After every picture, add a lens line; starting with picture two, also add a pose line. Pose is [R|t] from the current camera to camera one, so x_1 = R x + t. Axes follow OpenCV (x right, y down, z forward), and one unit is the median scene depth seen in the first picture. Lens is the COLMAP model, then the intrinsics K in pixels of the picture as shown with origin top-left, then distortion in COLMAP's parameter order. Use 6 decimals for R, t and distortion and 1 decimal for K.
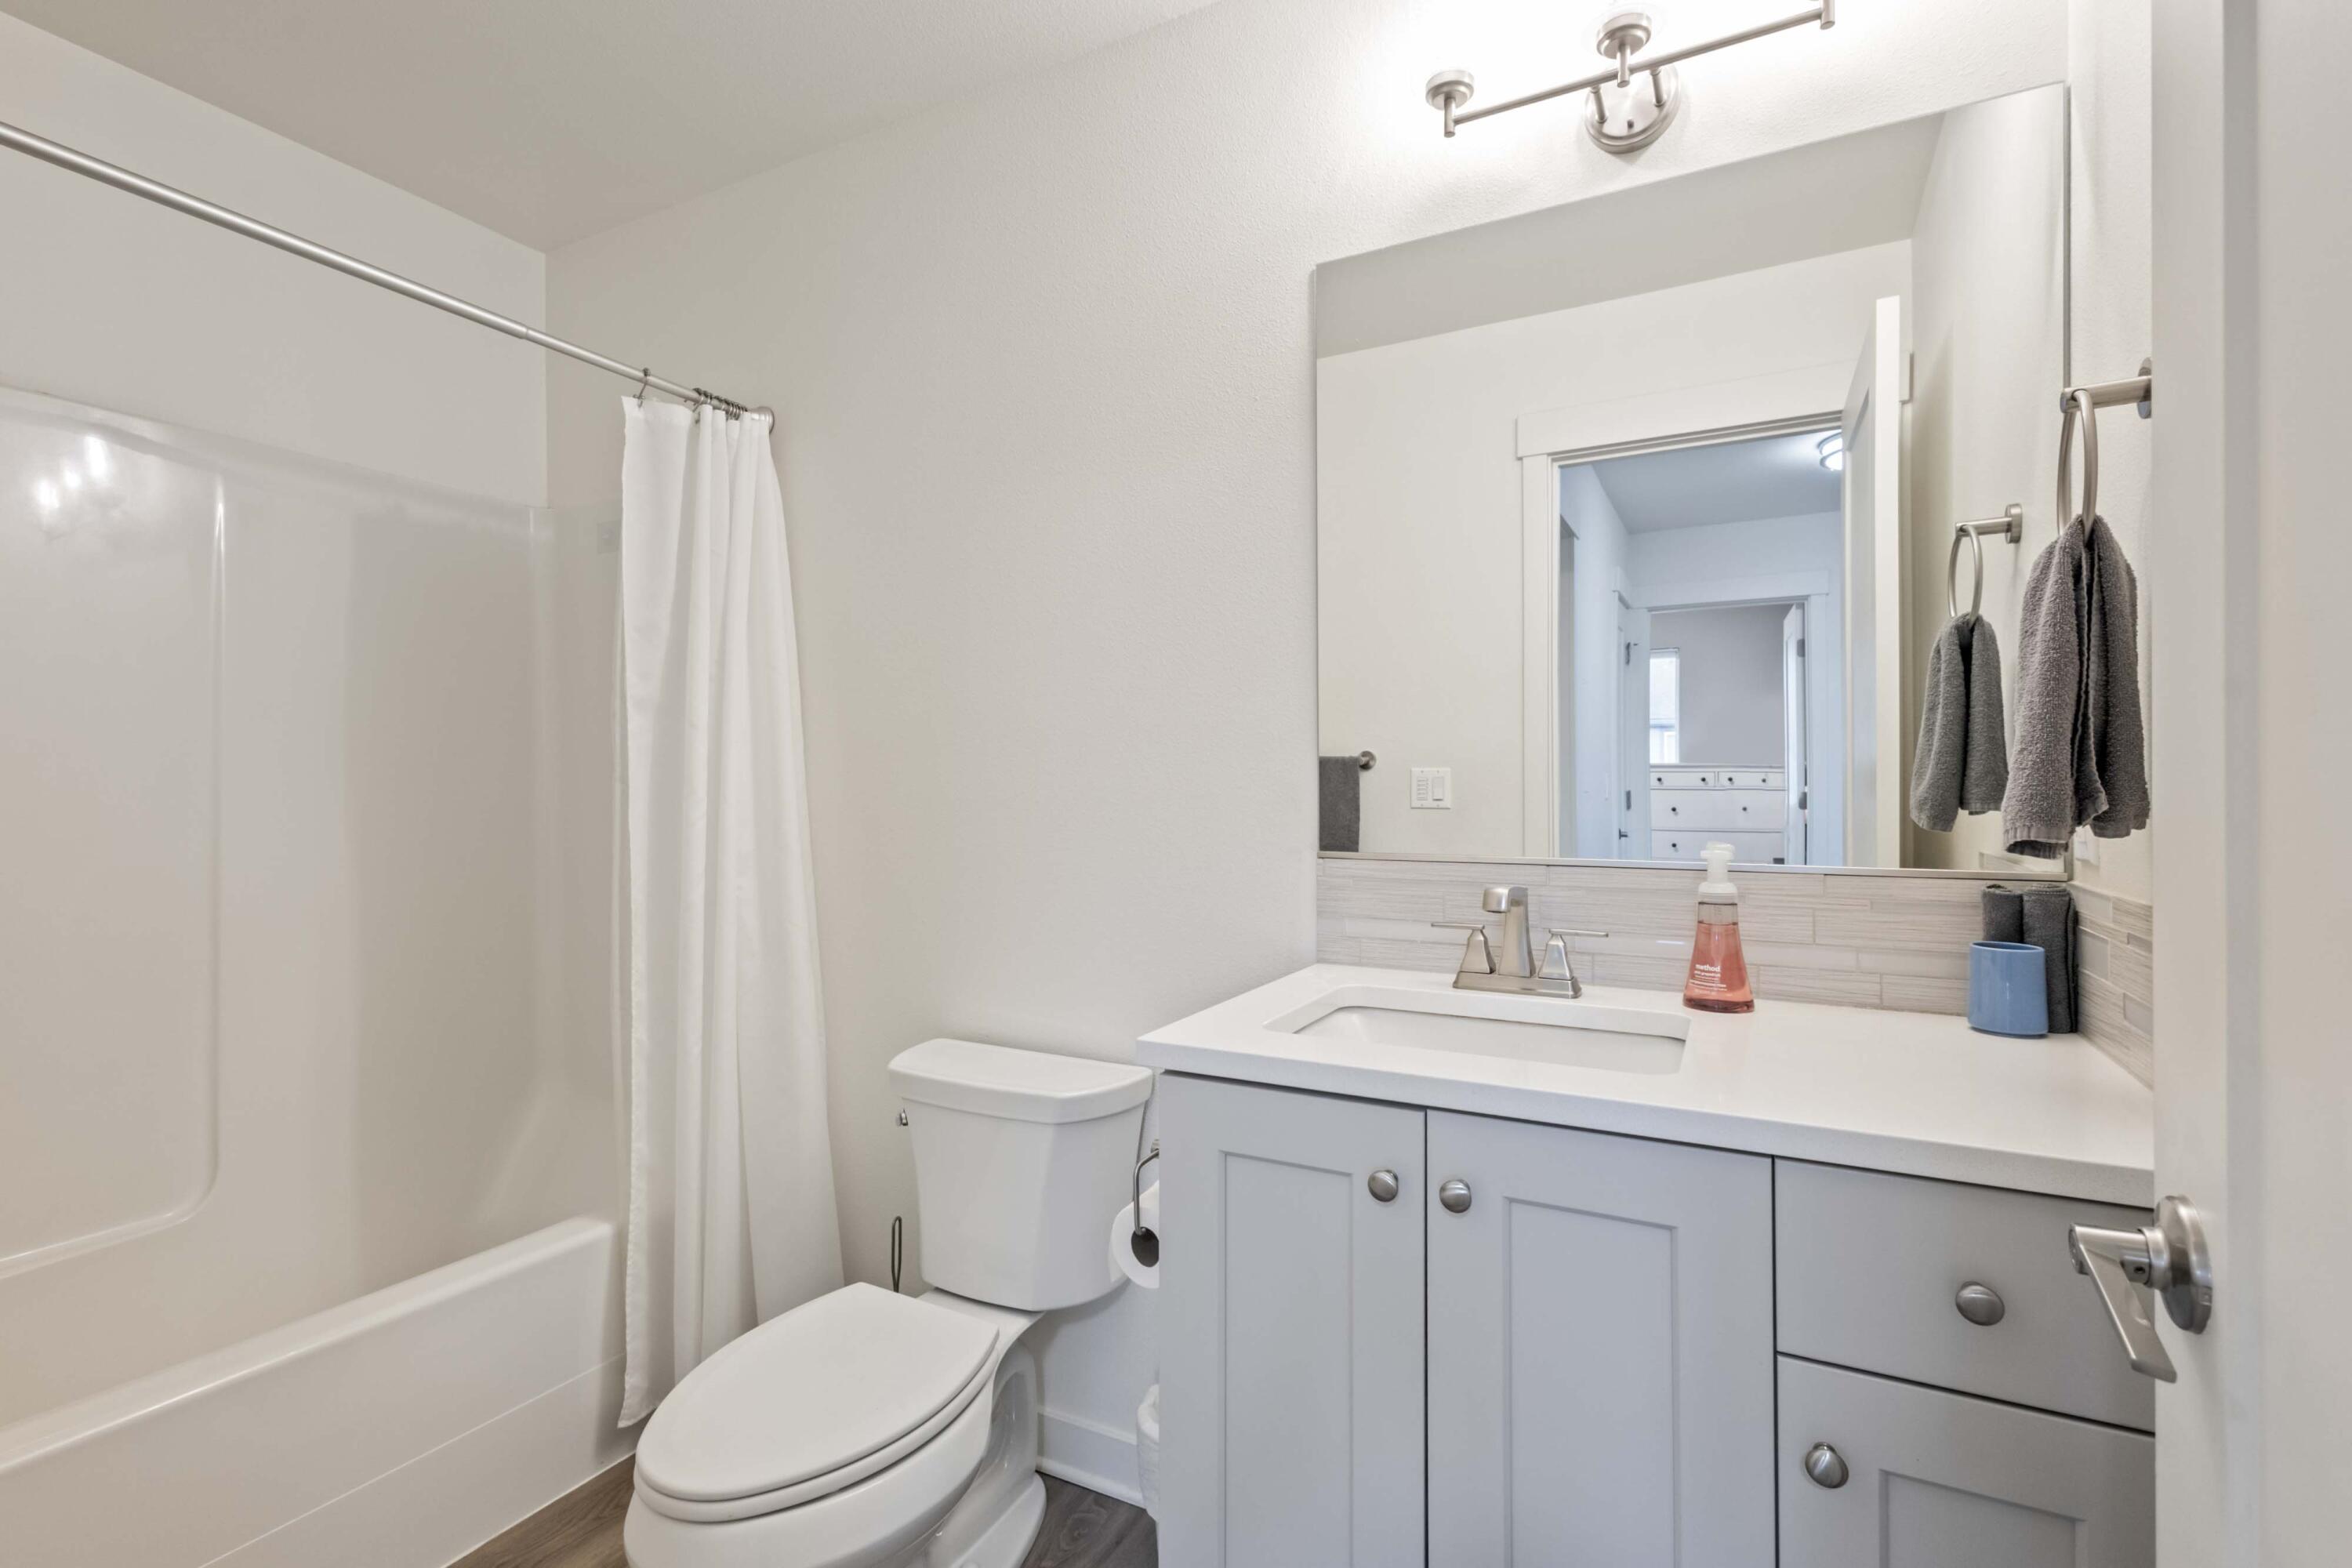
lens RADIAL K [[1088.8, 0, 1175.4], [0, 1088.8, 781.3], [0, 0, 1]] dist [0.017307, -0.005338]
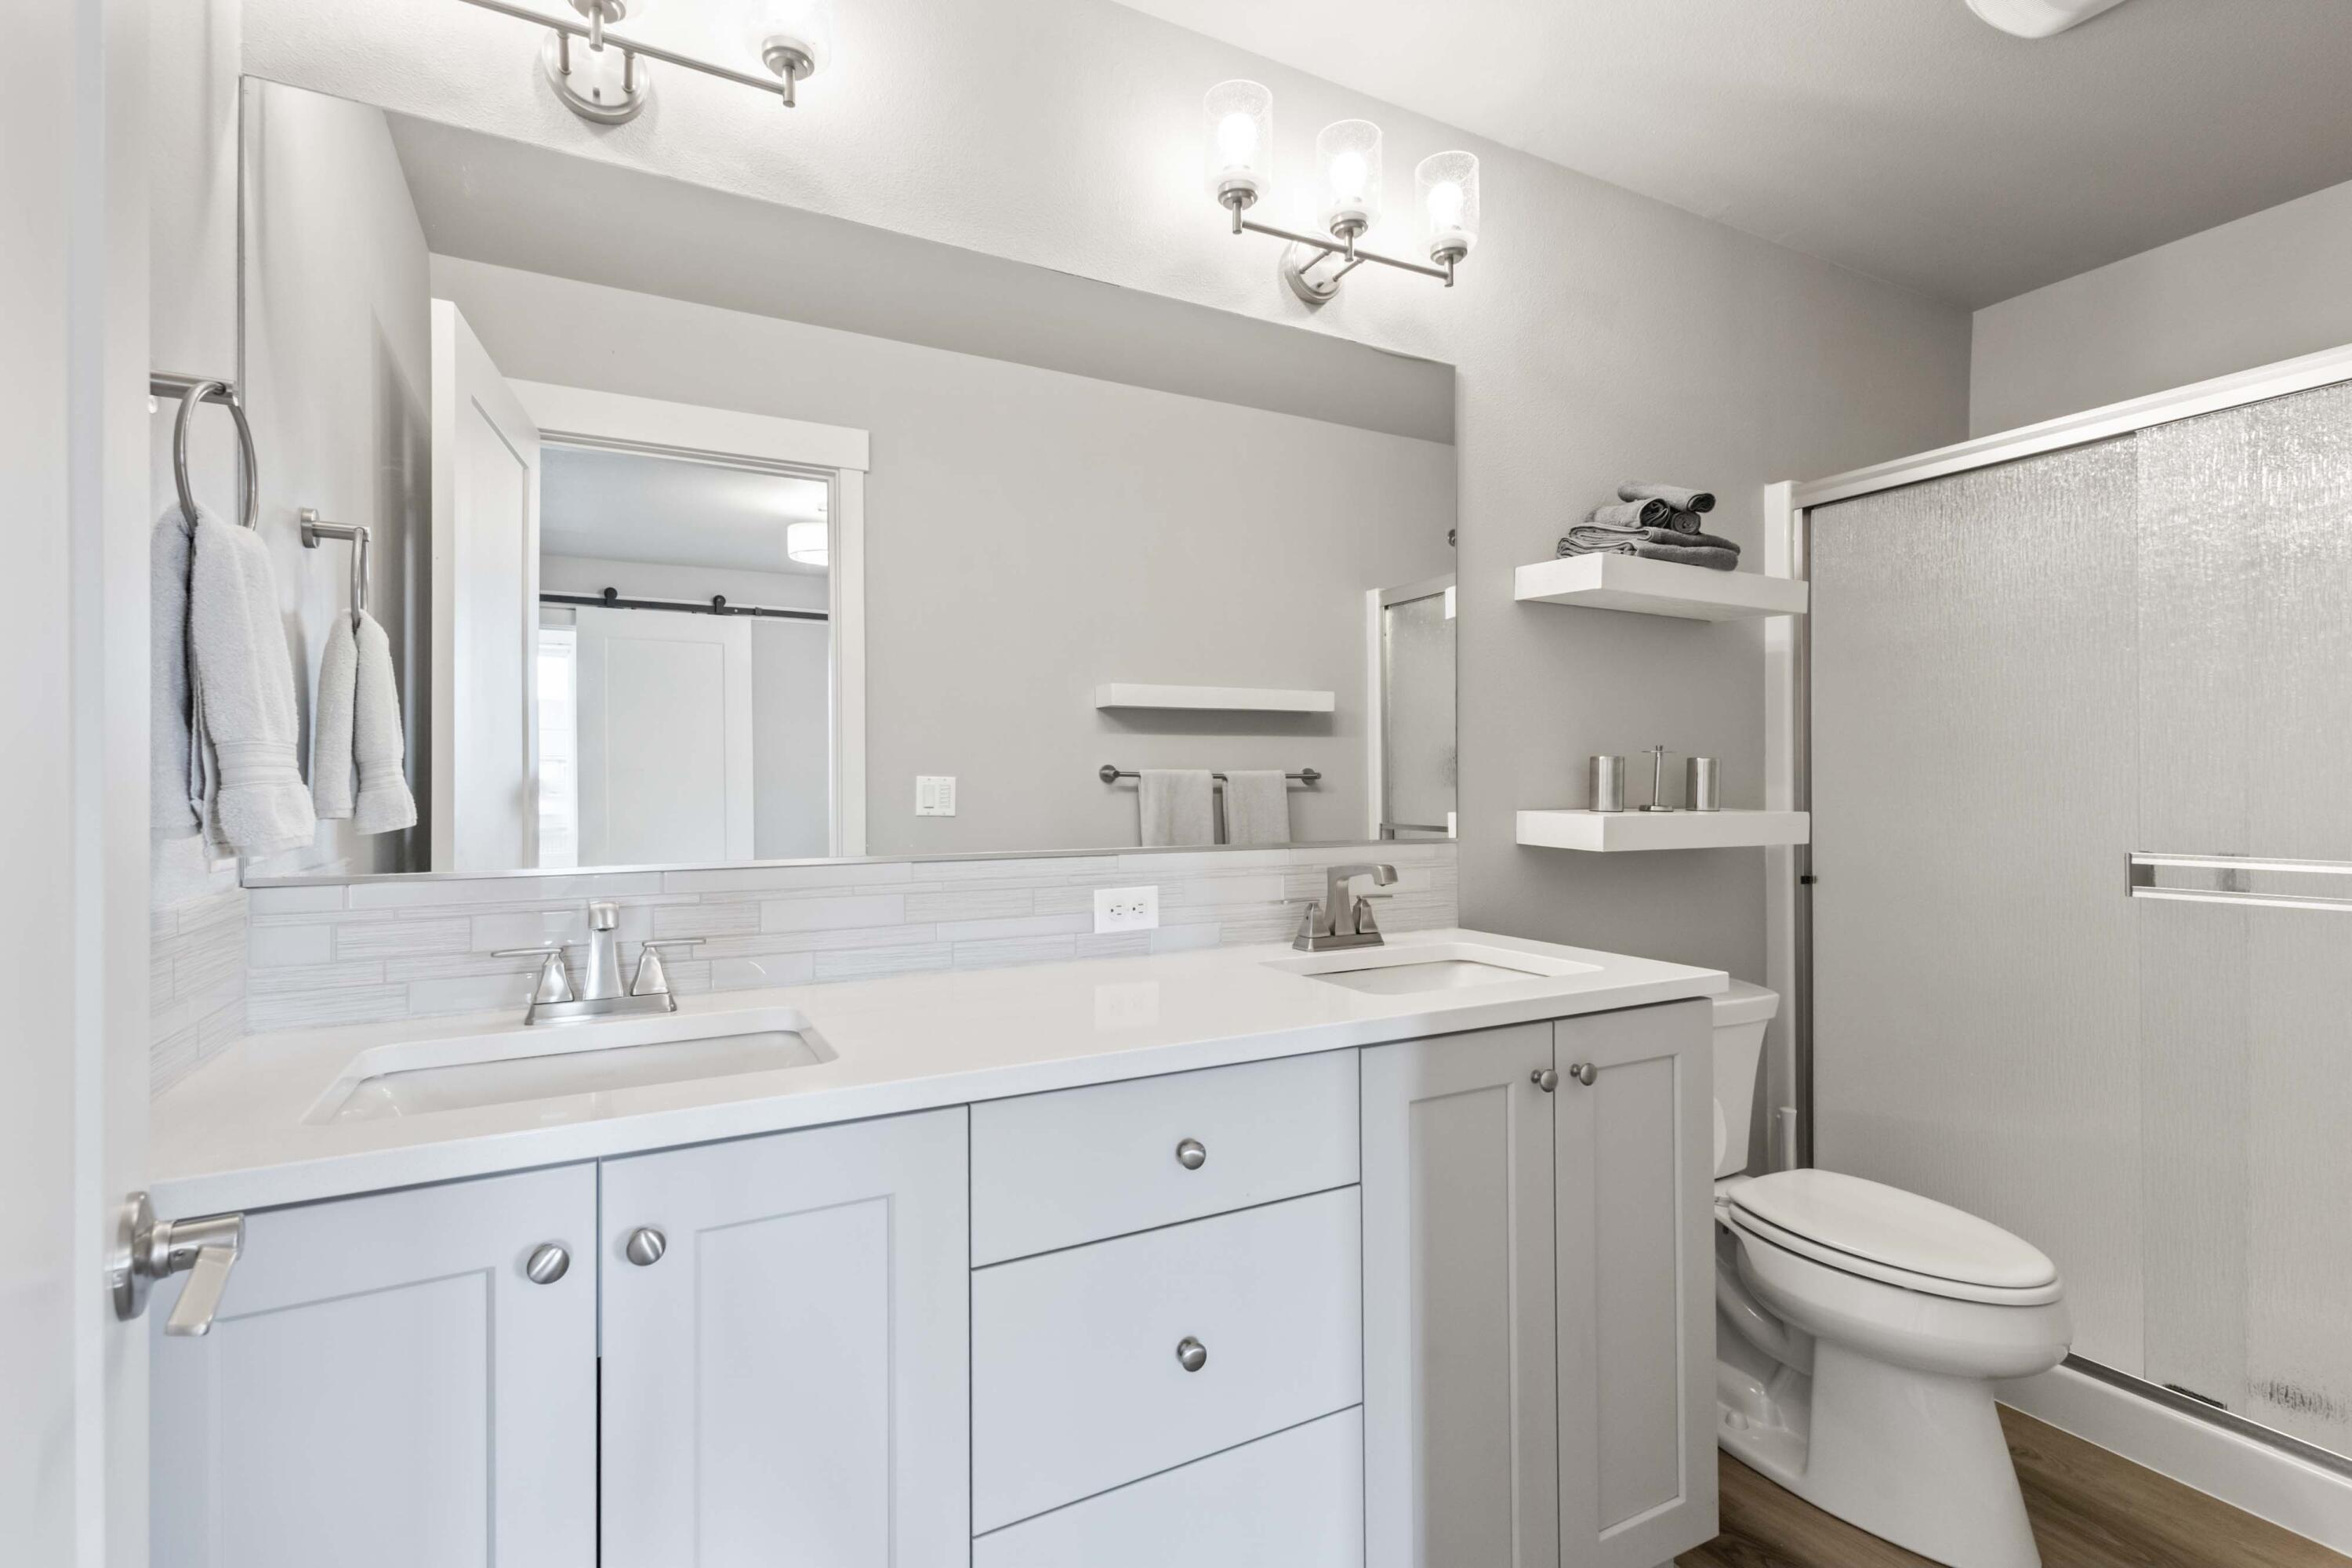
lens RADIAL K [[1088.8, 0, 1185.5], [0, 1088.8, 786.4], [0, 0, 1]] dist [0.017307, -0.005338]
pose [[0.567907, -0.001246, 0.823092, -0.164078], [0.000518, 0.999999, 0.001156, 0.000571], [-0.823093, -0.000230, 0.567907, 0.083332]]
